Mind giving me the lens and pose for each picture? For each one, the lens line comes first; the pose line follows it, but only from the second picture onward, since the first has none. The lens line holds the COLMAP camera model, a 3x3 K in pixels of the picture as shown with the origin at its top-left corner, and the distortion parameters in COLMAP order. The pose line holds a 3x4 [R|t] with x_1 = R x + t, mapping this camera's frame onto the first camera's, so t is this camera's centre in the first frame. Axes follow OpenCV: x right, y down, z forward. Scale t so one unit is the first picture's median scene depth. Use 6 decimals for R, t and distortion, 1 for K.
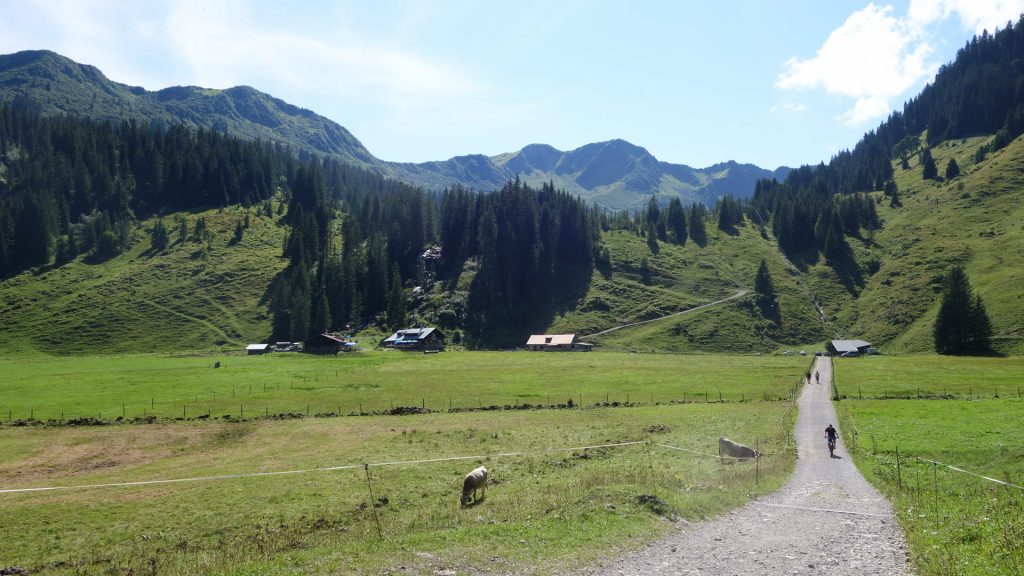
lens RADIAL K [[812.1, 0, 512.1], [0, 812.1, 289.0], [0, 0, 1]] dist [-0.009715, 0.003225]
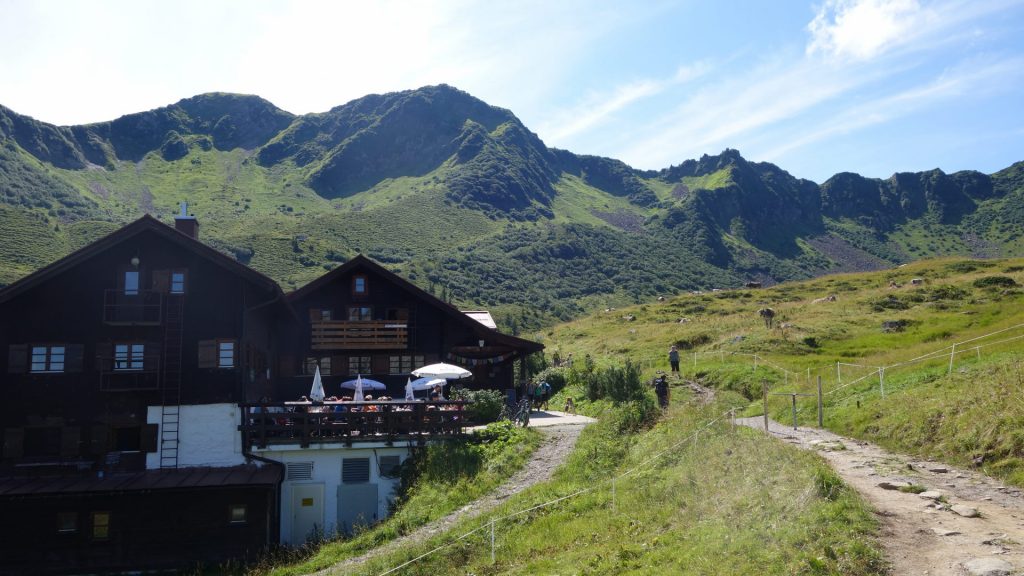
lens RADIAL K [[812.1, 0, 512.0], [0, 812.1, 288.1], [0, 0, 1]] dist [-0.009715, 0.003225]
pose [[0.988876, 0.012534, 0.148213, 0.108007], [0.000524, 0.996144, -0.087736, -0.057413], [-0.148742, 0.086838, 0.985056, 0.631812]]
